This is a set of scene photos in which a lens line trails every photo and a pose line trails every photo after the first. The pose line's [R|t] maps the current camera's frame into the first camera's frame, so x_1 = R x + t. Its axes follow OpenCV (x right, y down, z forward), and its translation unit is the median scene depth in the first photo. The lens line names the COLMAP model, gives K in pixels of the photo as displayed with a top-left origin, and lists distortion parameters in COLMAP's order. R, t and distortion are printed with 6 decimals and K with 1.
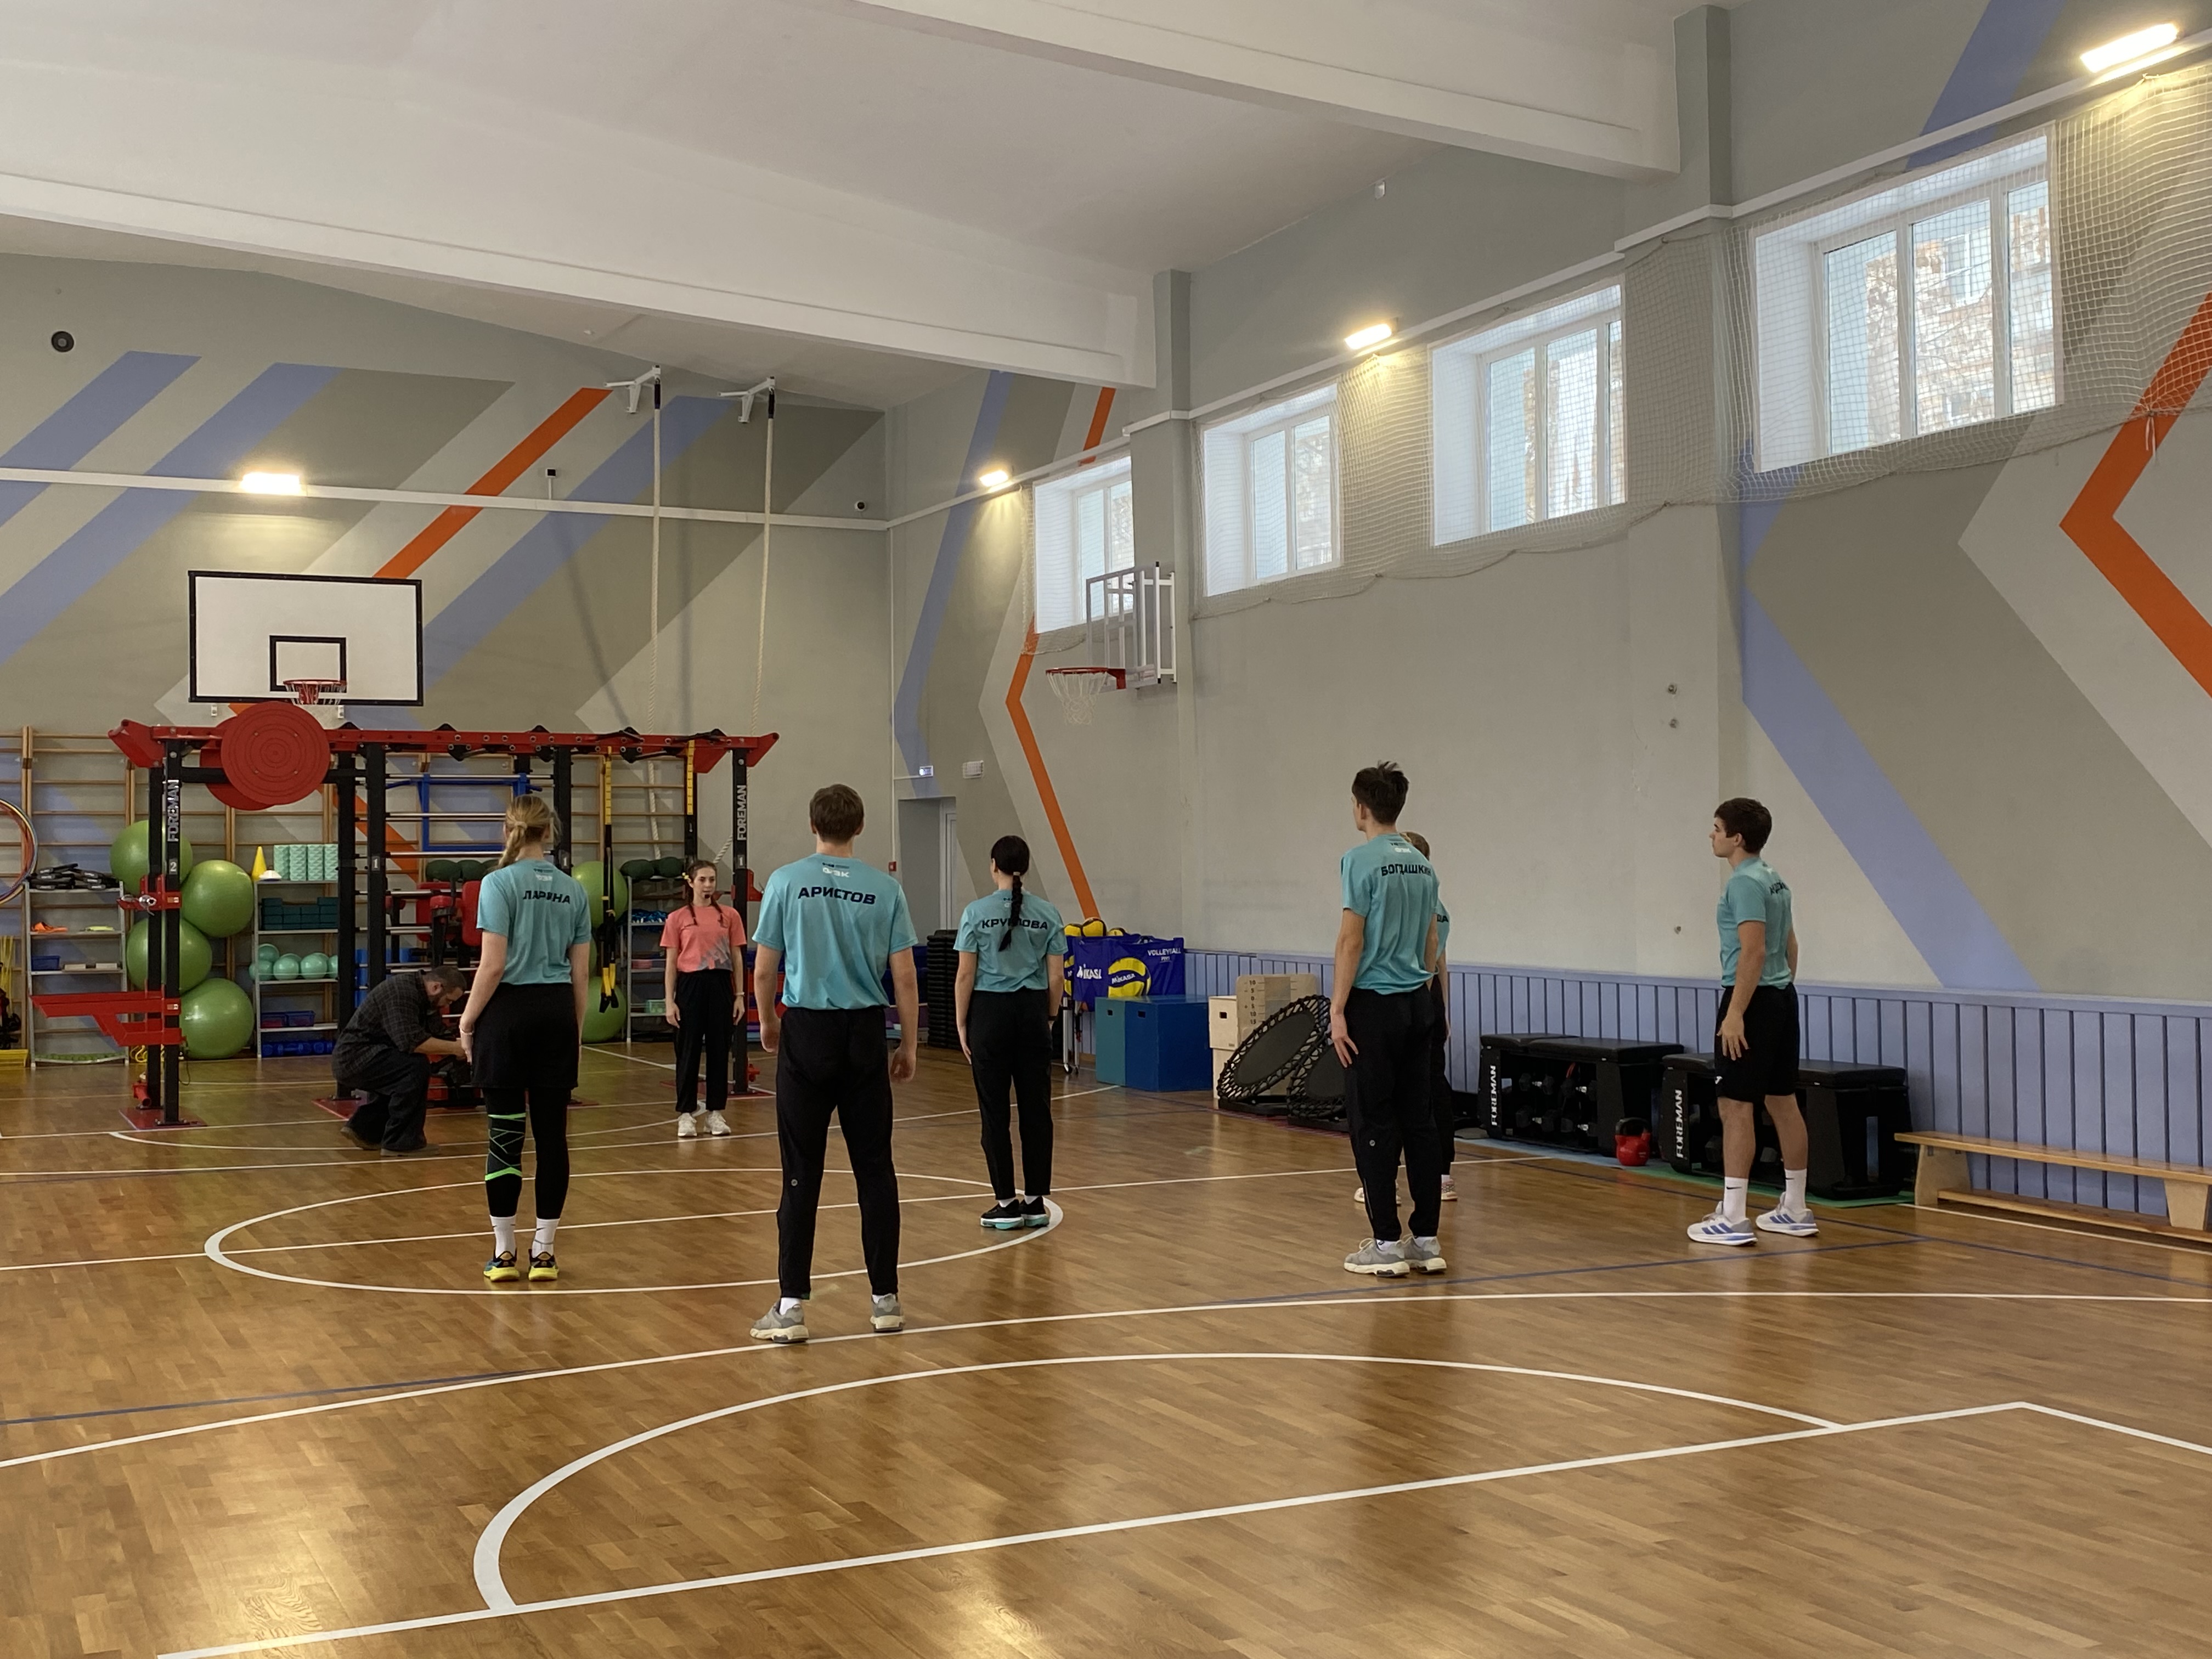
lens RADIAL K [[2436.6, 0, 1058.8], [0, 2436.6, 822.0], [0, 0, 1]] dist [0.161922, -0.325738]
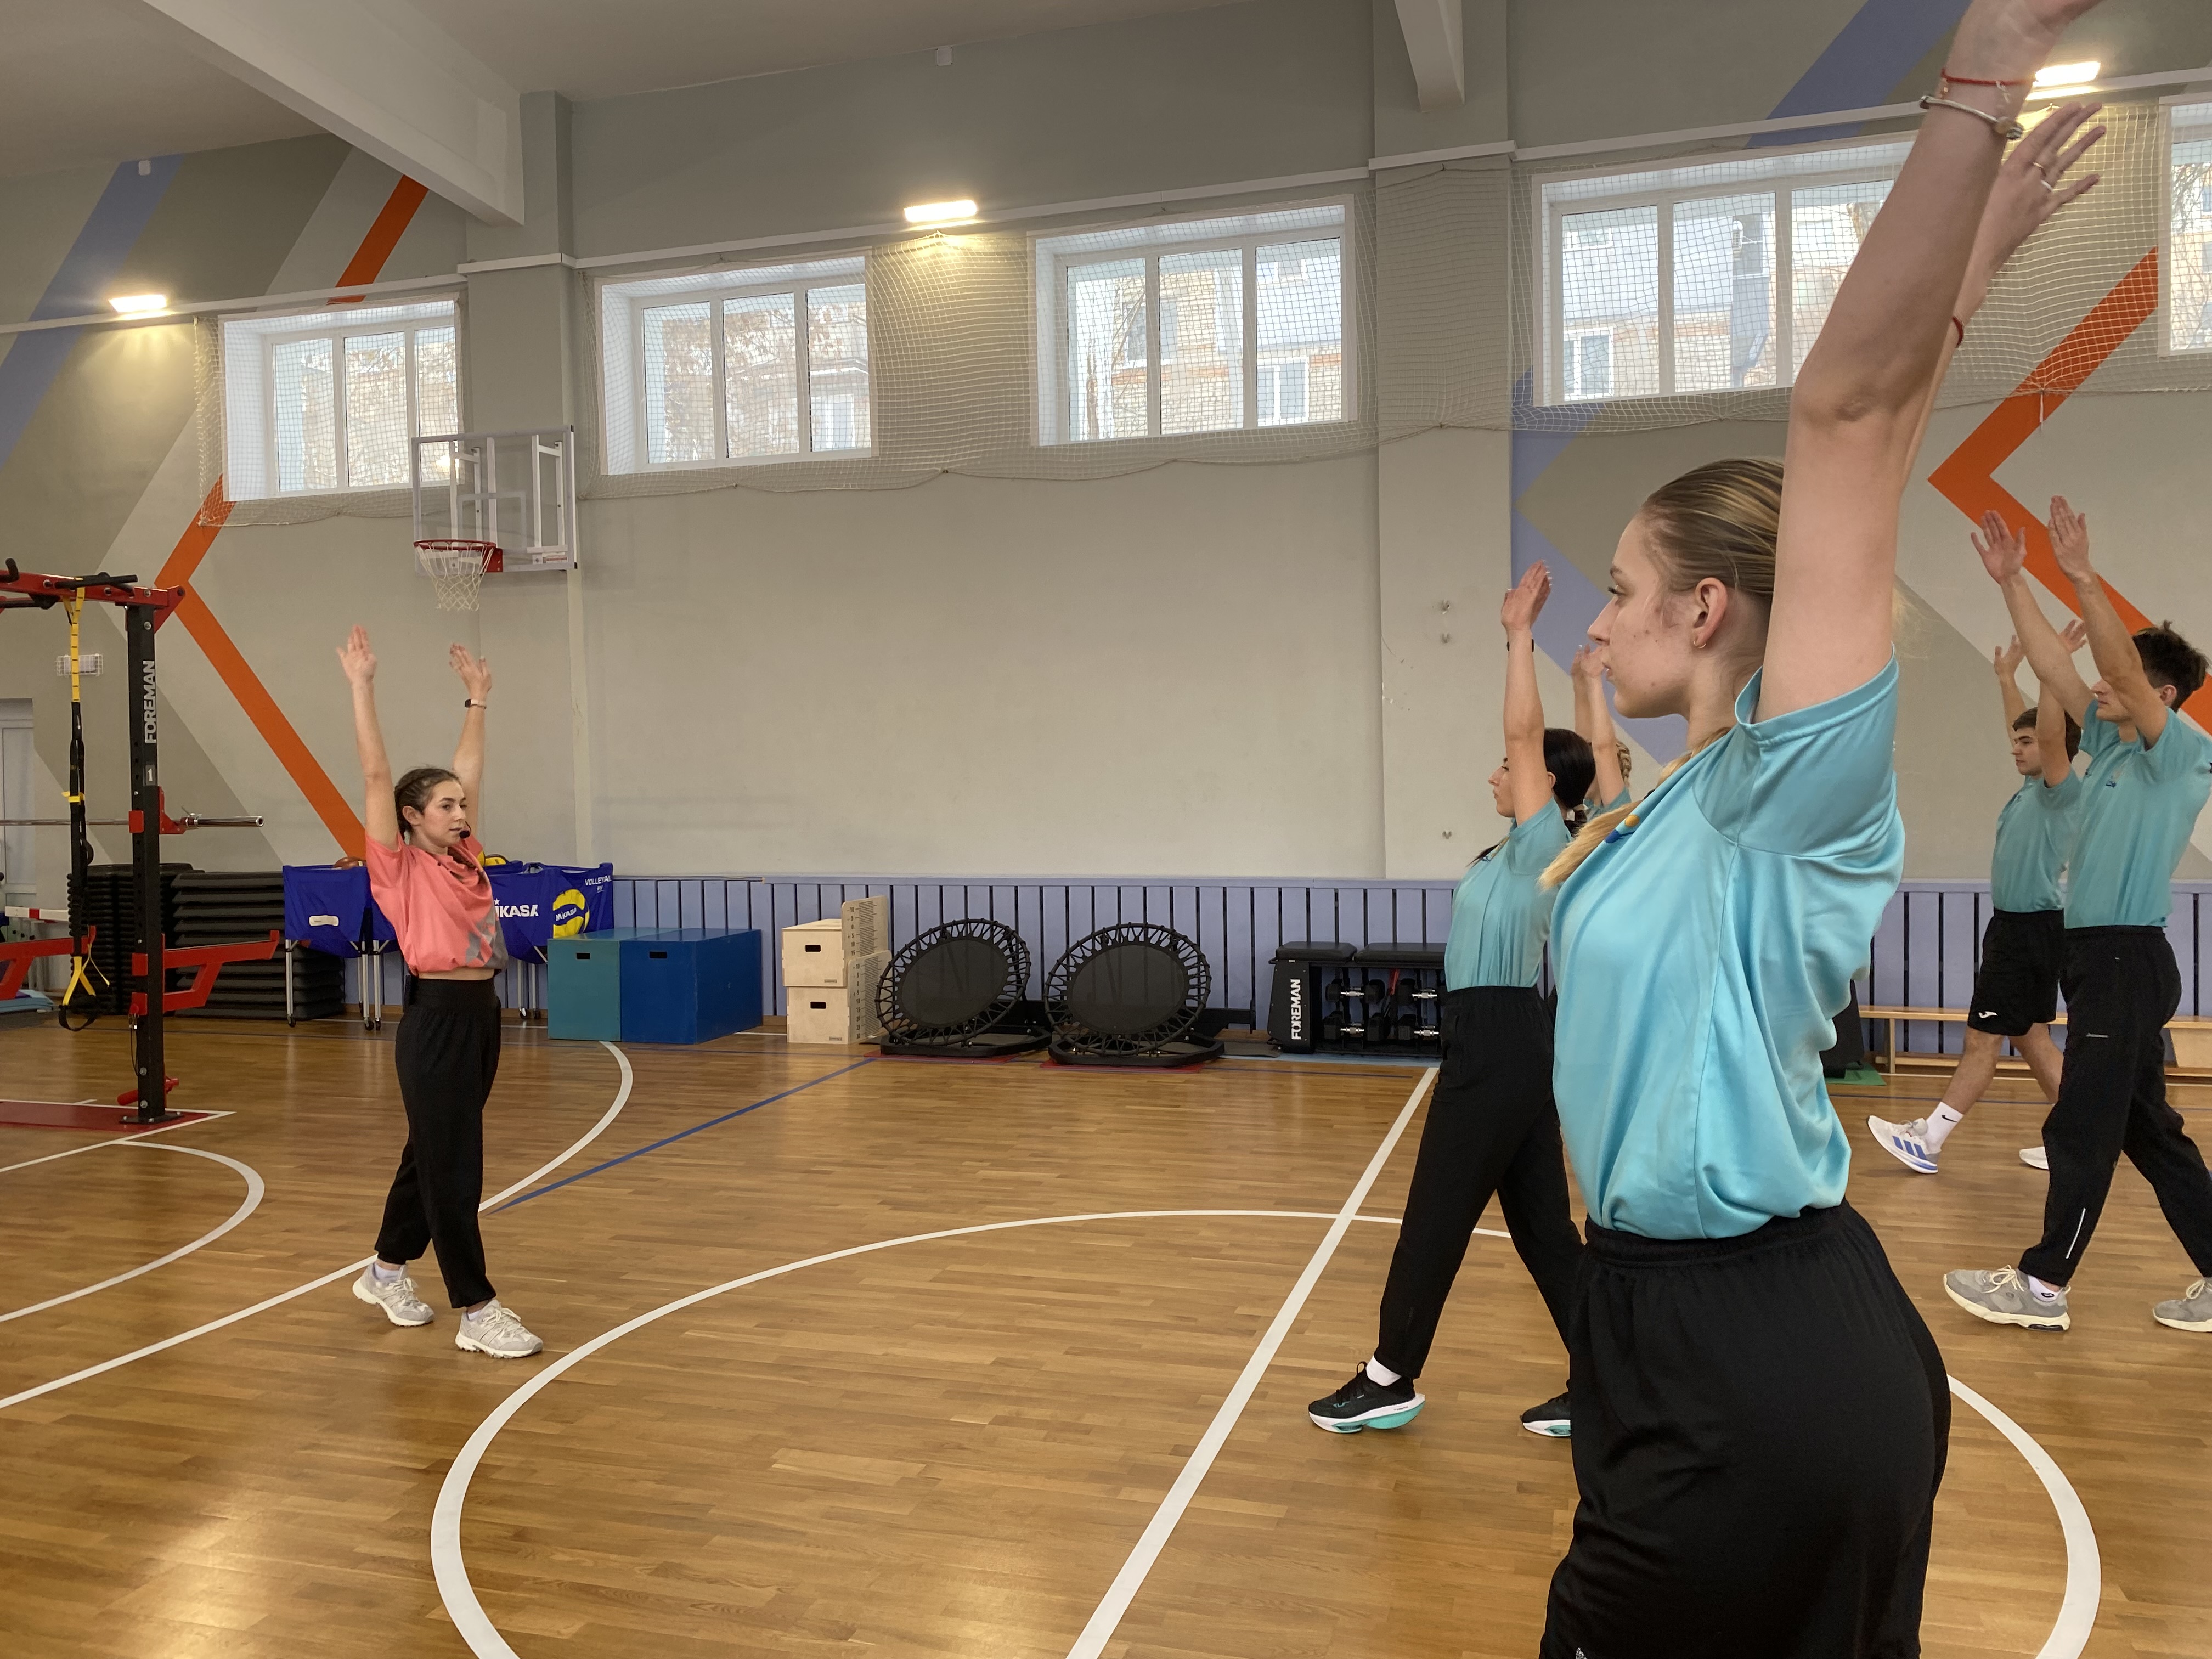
lens RADIAL K [[1615.1, 0, 1207.4], [0, 1615.1, 821.2], [0, 0, 1]] dist [0.048240, -0.058839]
pose [[0.652712, -0.009864, 0.757542, -0.281821], [-0.009945, 0.999718, 0.021586, 0.020143], [-0.757541, -0.021623, 0.652429, 0.523836]]
